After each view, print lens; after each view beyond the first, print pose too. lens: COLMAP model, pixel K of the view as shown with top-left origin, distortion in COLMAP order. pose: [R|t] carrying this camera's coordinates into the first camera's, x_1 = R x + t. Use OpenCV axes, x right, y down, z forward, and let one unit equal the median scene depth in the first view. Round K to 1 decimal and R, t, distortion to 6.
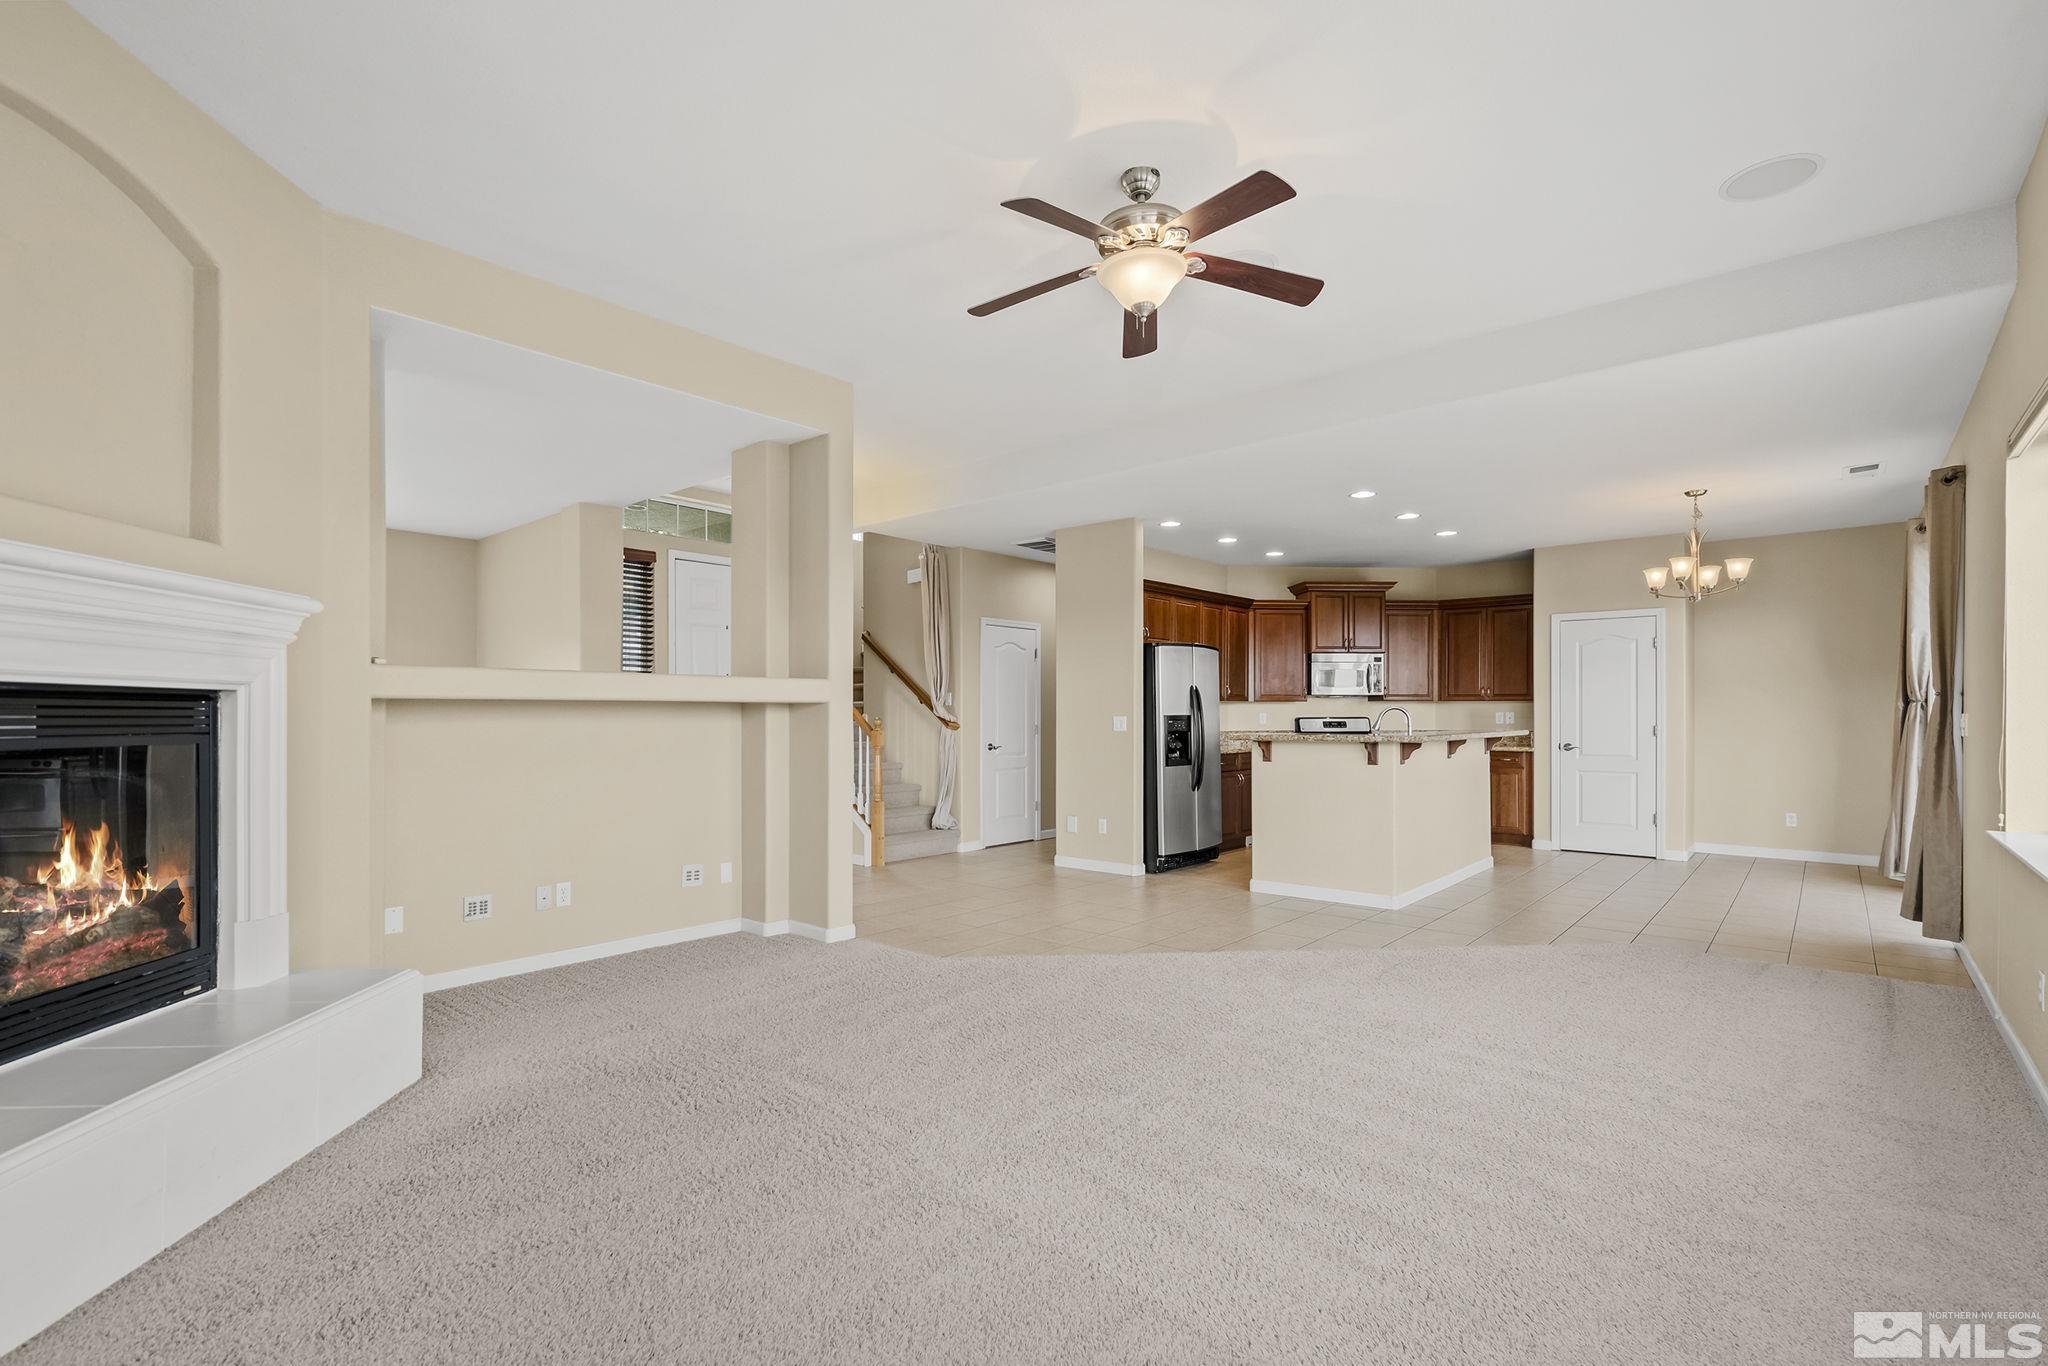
lens RADIAL K [[944.9, 0, 1020.5], [0, 944.9, 714.8], [0, 0, 1]] dist [0.001169, 0.000803]
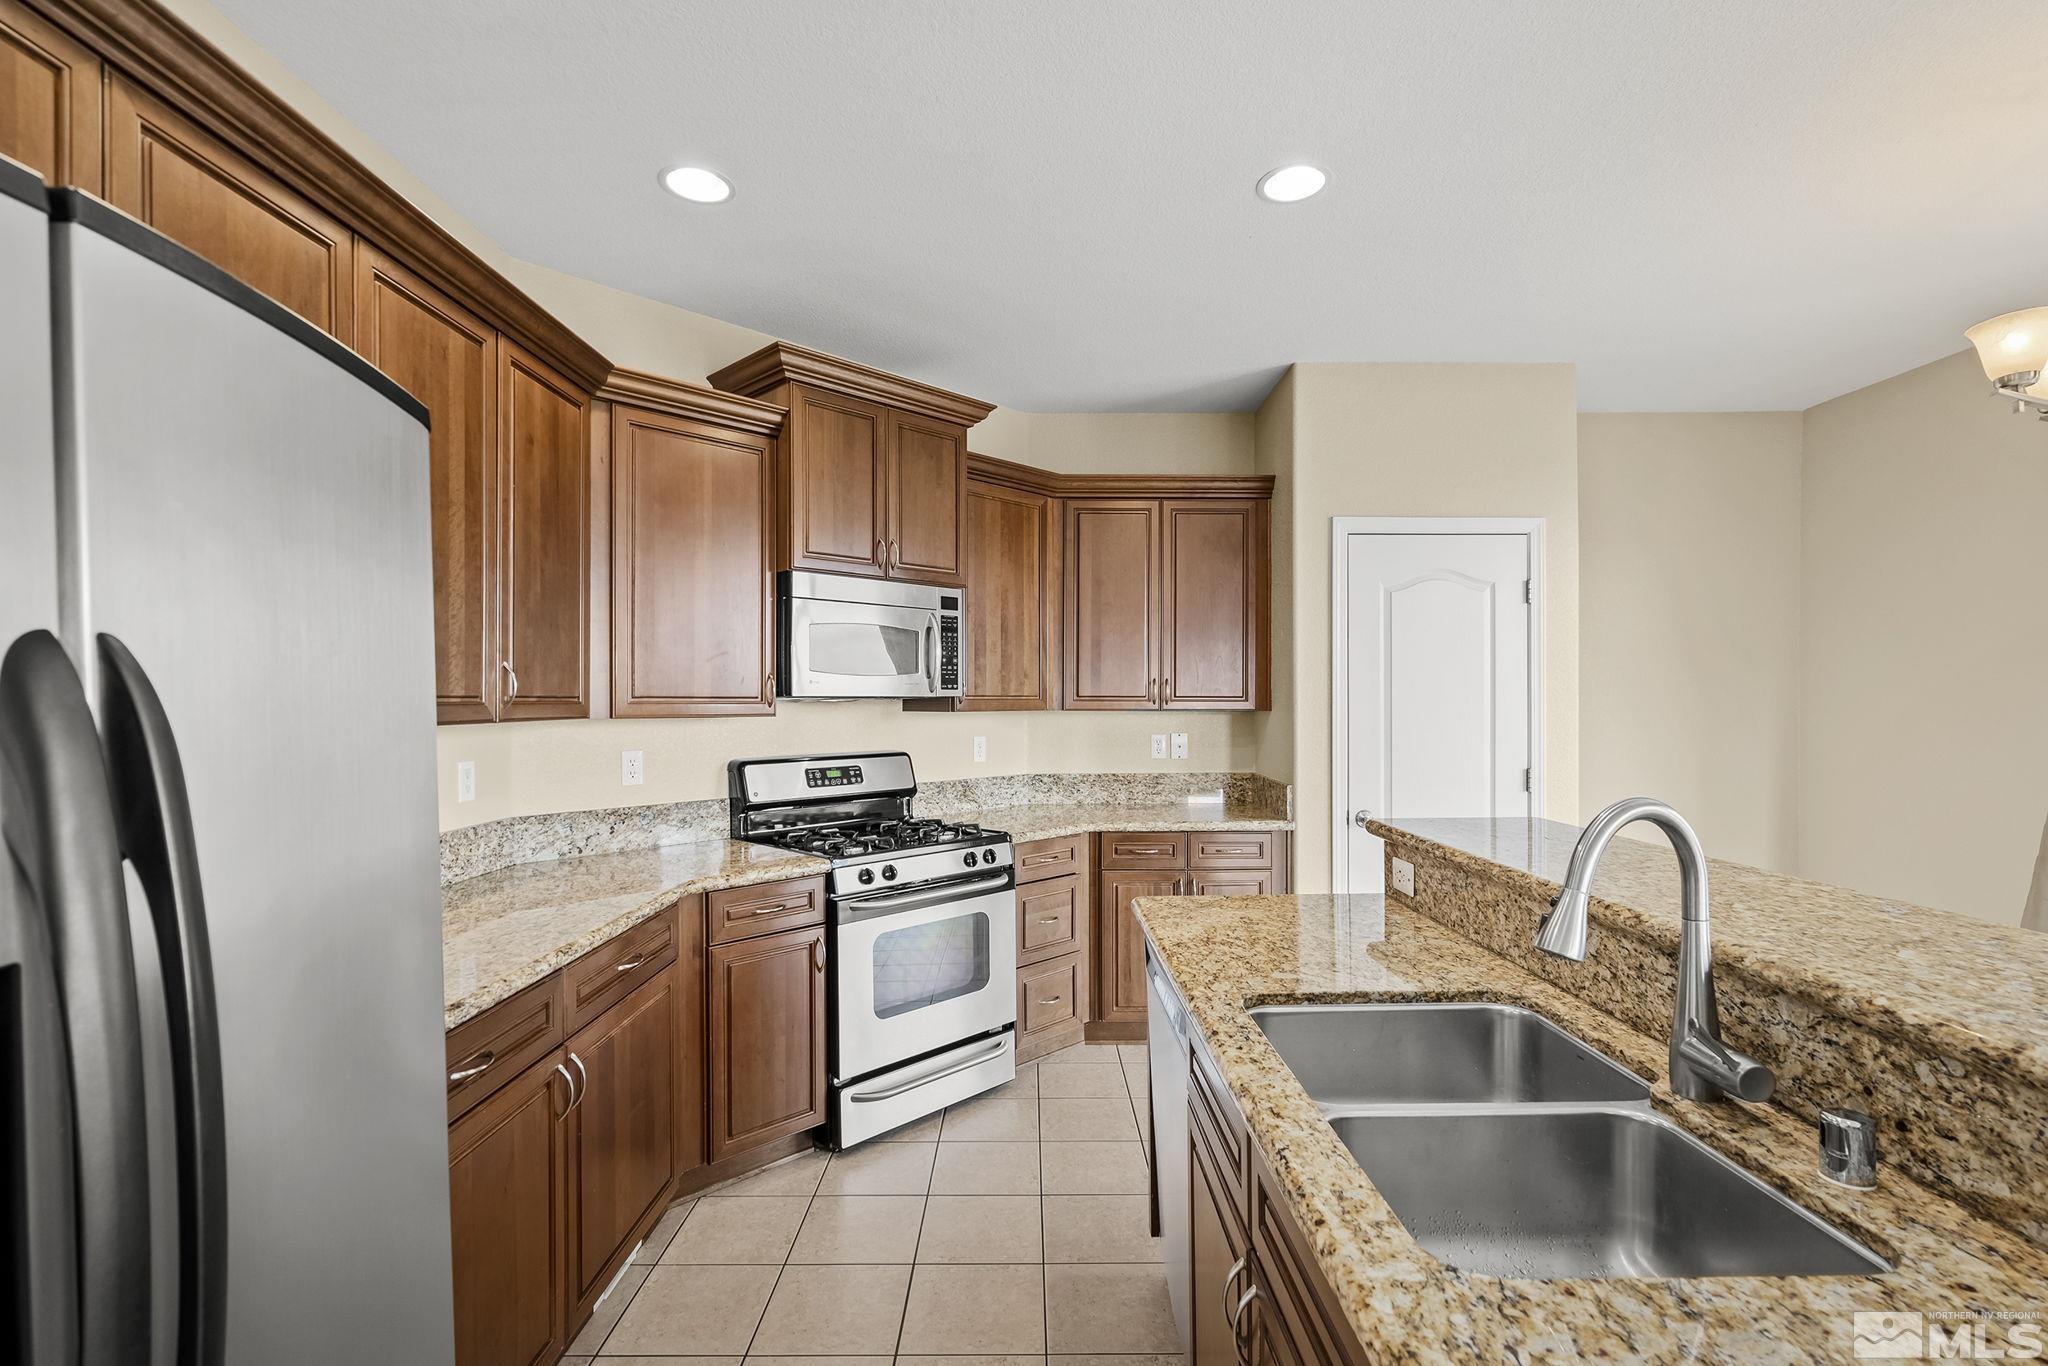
lens RADIAL K [[938.0, 0, 1020.5], [0, 938.0, 690.2], [0, 0, 1]] dist [-0.001167, 0.000820]
pose [[0.763866, 0.006261, 0.645344, 0.169985], [0.001938, 0.999926, -0.011995, -0.020787], [-0.645372, 0.010414, 0.763798, 0.751969]]
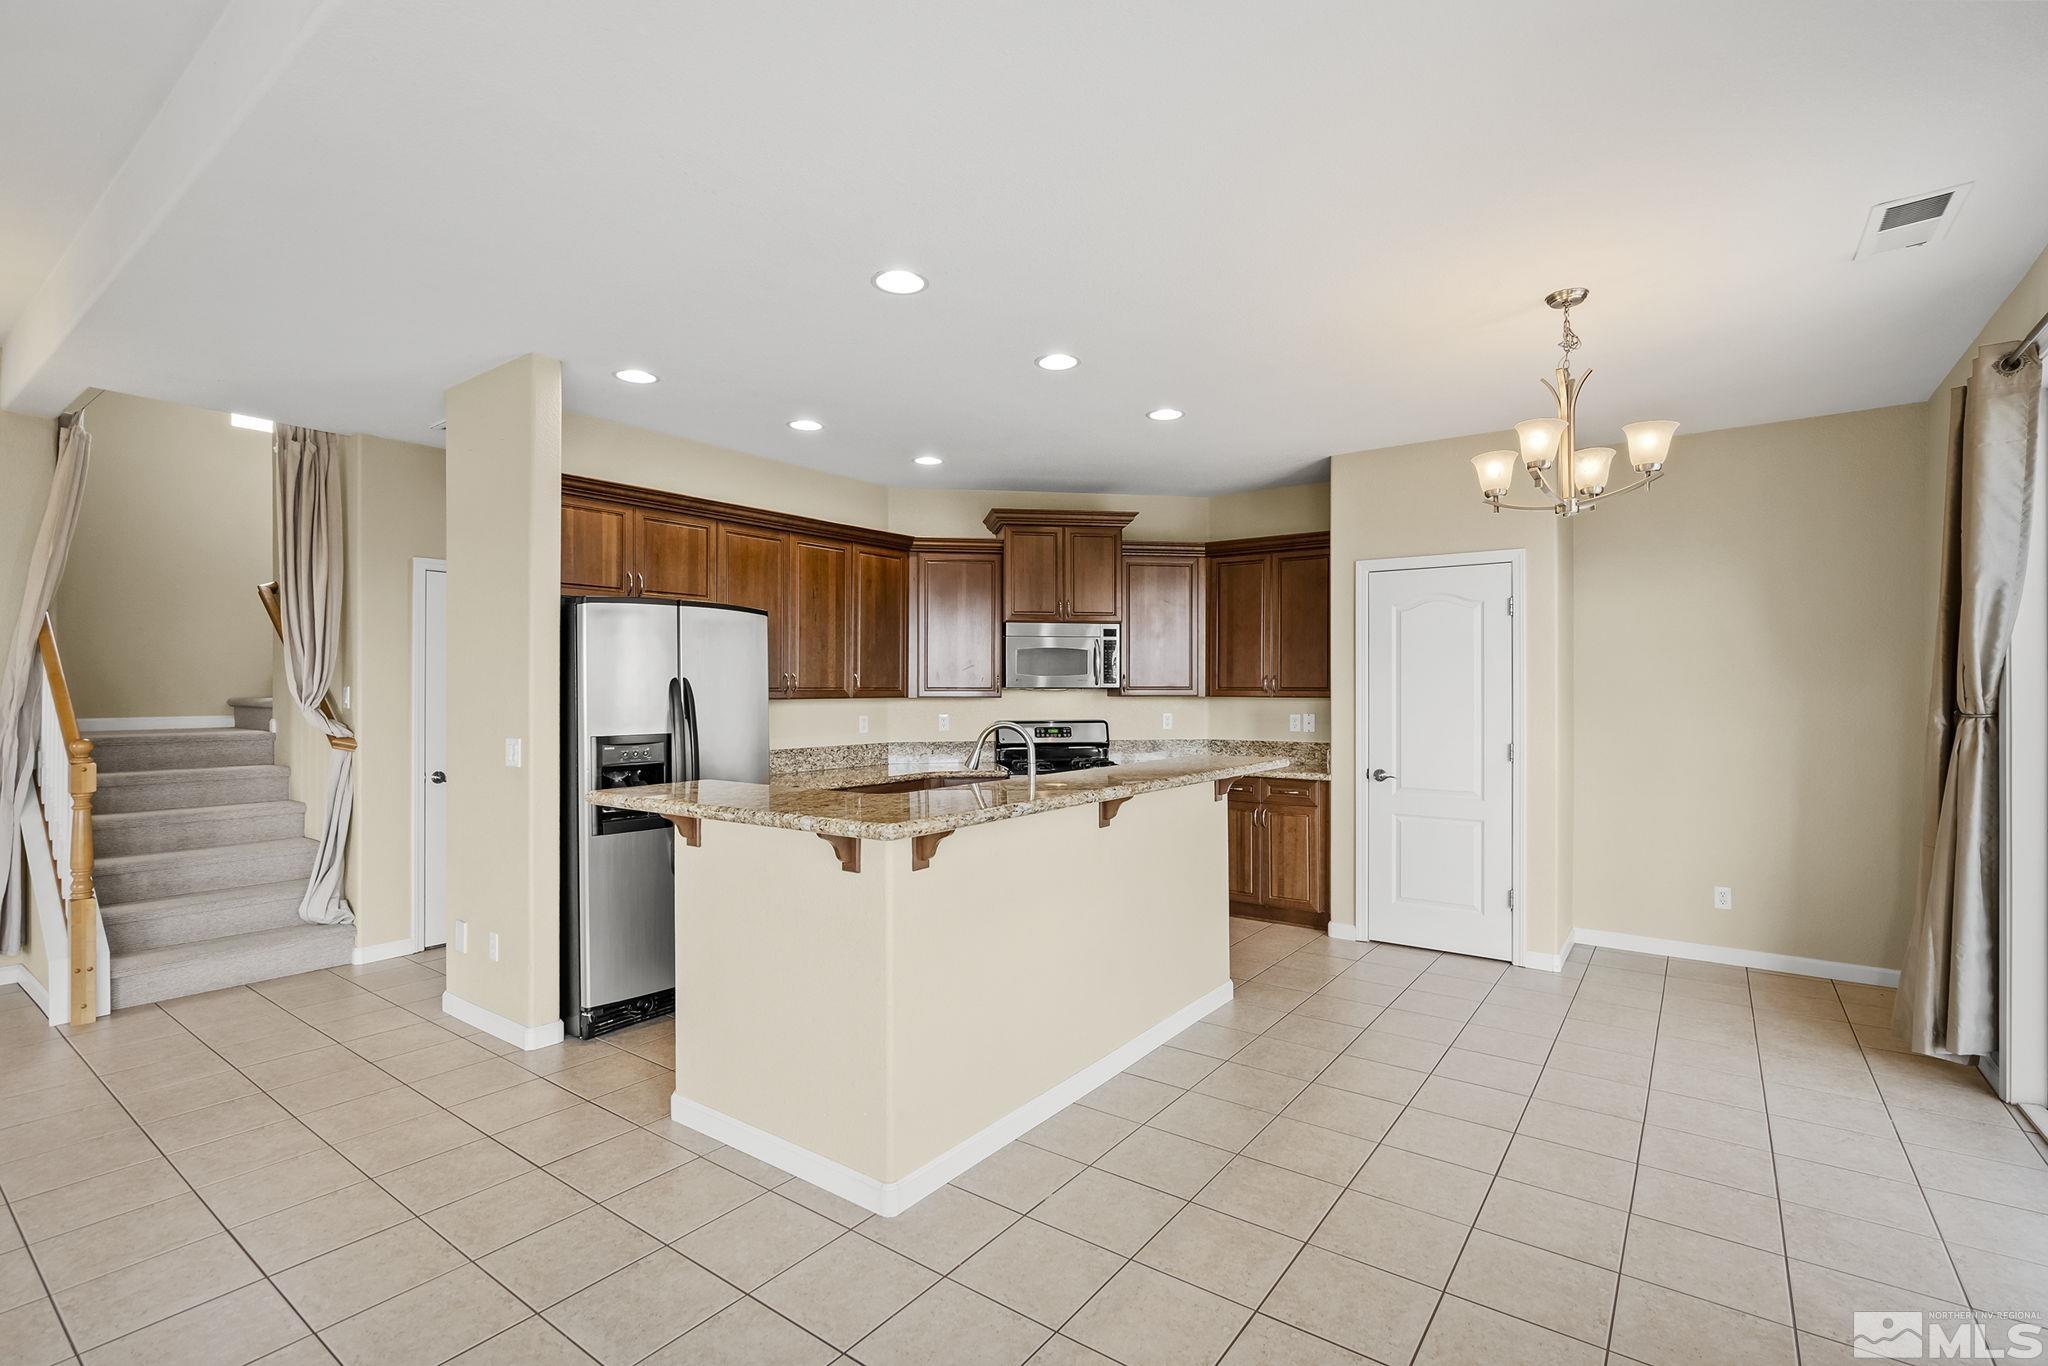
lens RADIAL K [[938.0, 0, 1020.5], [0, 938.0, 690.2], [0, 0, 1]] dist [-0.001167, 0.000820]
pose [[0.997223, 0.000396, 0.074478, 0.291598], [-0.000347, 1.000000, -0.000677, -0.020533], [-0.074479, 0.000649, 0.997222, 0.395259]]
